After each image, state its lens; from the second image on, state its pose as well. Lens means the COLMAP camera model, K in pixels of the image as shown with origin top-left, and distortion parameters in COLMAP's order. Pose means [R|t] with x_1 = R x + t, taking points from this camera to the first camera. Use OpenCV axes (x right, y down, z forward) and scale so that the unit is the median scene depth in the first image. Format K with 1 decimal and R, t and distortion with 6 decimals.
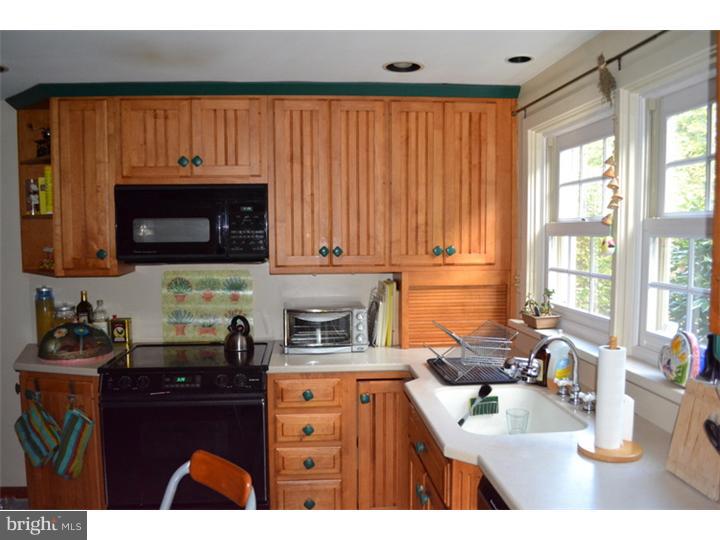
lens RADIAL K [[579.2, 0, 361.6], [0, 579.2, 269.5], [0, 0, 1]] dist [-0.076431, 0.000538]
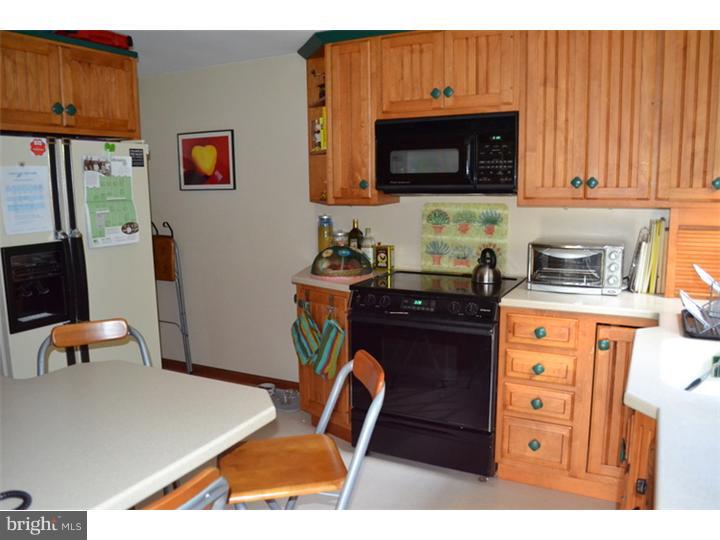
lens RADIAL K [[579.2, 0, 359.6], [0, 579.2, 270.4], [0, 0, 1]] dist [-0.076431, 0.000538]
pose [[0.840030, 0.075137, -0.537312, 0.146085], [-0.028157, 0.995067, 0.095129, 0.031312], [0.541809, -0.064782, 0.838001, 0.048692]]
